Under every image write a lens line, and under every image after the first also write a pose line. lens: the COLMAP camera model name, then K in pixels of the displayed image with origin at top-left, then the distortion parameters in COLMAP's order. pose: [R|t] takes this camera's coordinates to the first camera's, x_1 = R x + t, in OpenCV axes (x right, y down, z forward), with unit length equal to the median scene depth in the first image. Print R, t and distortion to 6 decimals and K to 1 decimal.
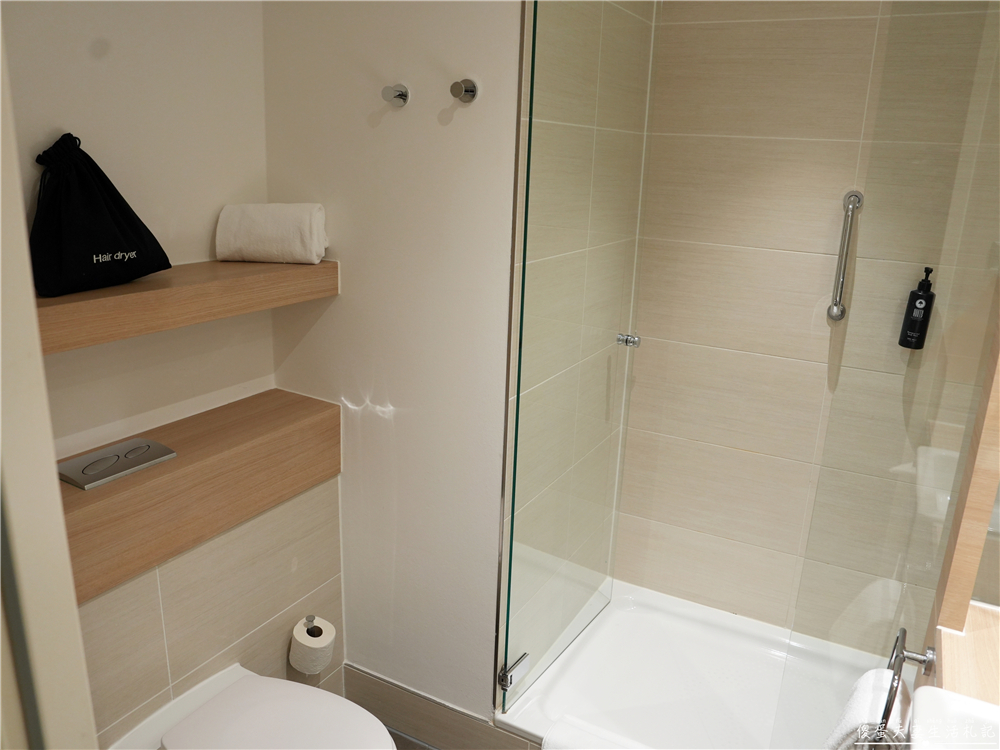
lens RADIAL K [[785.7, 0, 500.0], [0, 785.7, 375.0], [0, 0, 1]] dist [-0.122594, 0.116887]
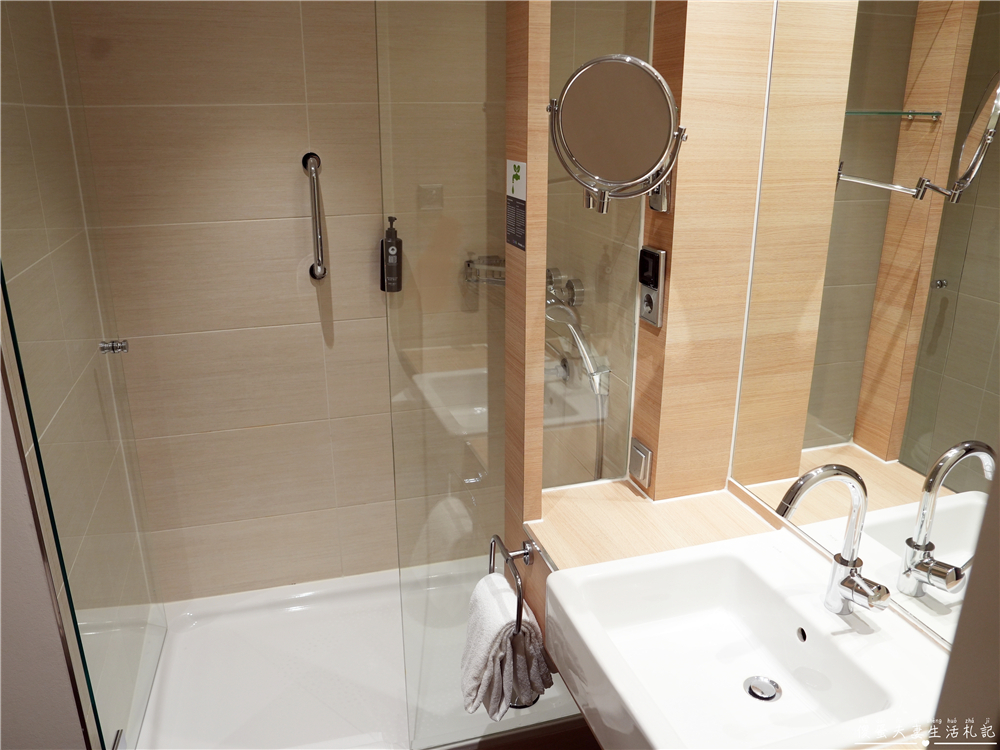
lens RADIAL K [[785.7, 0, 500.0], [0, 785.7, 375.0], [0, 0, 1]] dist [-0.122594, 0.116887]
pose [[0.699401, -0.260441, 0.665589, -0.125596], [0.220107, 0.964472, 0.146103, -0.047840], [-0.679994, 0.044316, 0.731878, 0.080144]]
